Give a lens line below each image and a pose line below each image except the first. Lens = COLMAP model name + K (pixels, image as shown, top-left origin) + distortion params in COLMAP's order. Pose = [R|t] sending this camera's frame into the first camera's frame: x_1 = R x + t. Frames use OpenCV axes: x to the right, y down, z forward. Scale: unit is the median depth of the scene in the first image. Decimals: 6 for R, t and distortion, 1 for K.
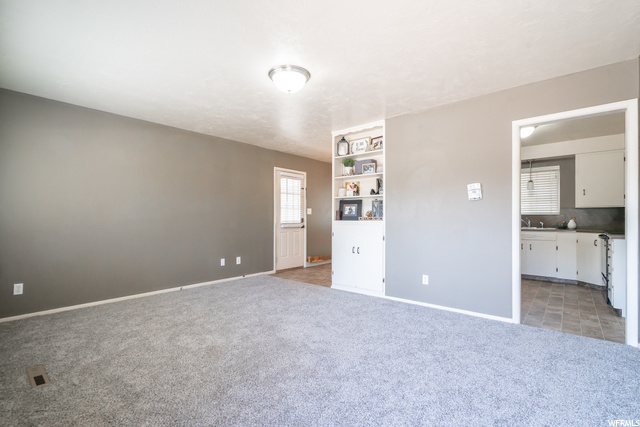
lens RADIAL K [[284.9, 0, 353.5], [0, 284.9, 226.1], [0, 0, 1]] dist [-0.003012, 0.000471]
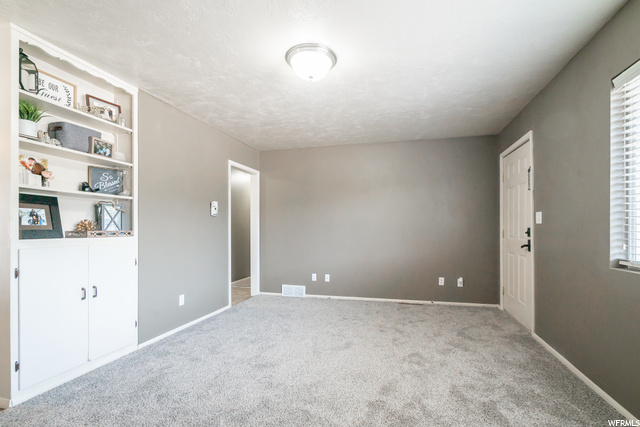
lens RADIAL K [[284.9, 0, 324.0], [0, 284.9, 230.4], [0, 0, 1]] dist [-0.003012, 0.000471]
pose [[-0.323334, -0.012230, 0.946206, -0.627494], [0.017439, 0.999670, 0.018881, -0.036154], [-0.946124, 0.022606, -0.323014, 0.736813]]
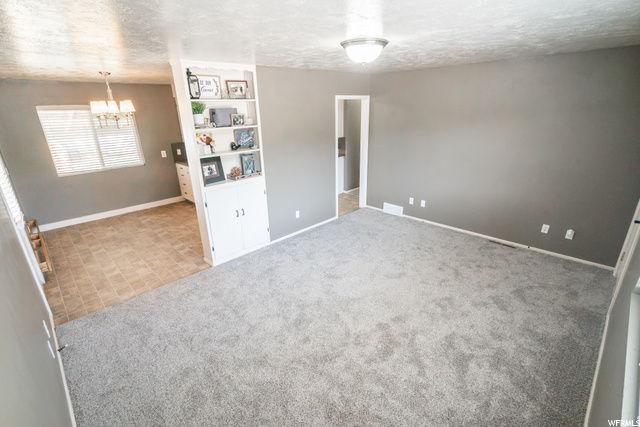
lens RADIAL K [[284.9, 0, 321.5], [0, 284.9, 212.2], [0, 0, 1]] dist [-0.003012, 0.000471]
pose [[0.191071, -0.341827, 0.920134, -0.767183], [0.039875, 0.939334, 0.340679, -0.216222], [-0.980766, -0.028404, 0.193110, 0.556243]]
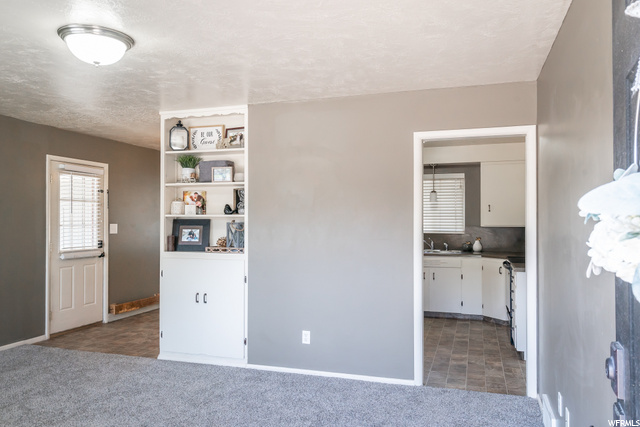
lens RADIAL K [[437.5, 0, 353.4], [0, 437.5, 229.8], [0, 0, 1]] dist [-0.009873, 0.002130]
pose [[0.930193, -0.000686, 0.367071, -0.034183], [0.001176, 0.999999, -0.001113, -0.069890], [-0.367070, 0.001467, 0.930192, -0.051570]]
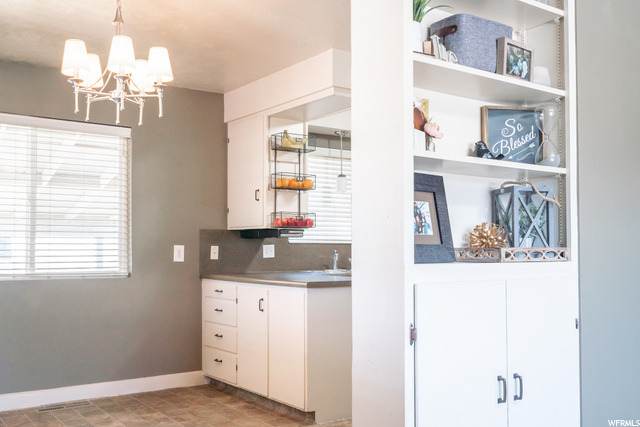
lens RADIAL K [[625.4, 0, 323.0], [0, 625.4, 219.8], [0, 0, 1]] dist [0.001528, 0.000000]
pose [[0.358643, 0.037786, 0.932710, -0.518451], [0.019943, 0.998642, -0.048125, -0.033659], [-0.933262, 0.035860, 0.357402, 0.935235]]
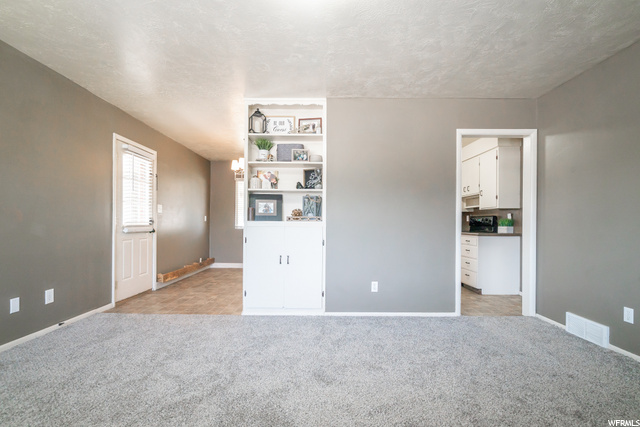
lens RADIAL K [[284.9, 0, 328.5], [0, 284.9, 222.5], [0, 0, 1]] dist [-0.003012, 0.000471]
pose [[0.812255, -0.003849, 0.583289, -0.333301], [0.010996, 0.999902, -0.008715, -0.008749], [-0.583198, 0.013493, 0.812218, 0.306144]]
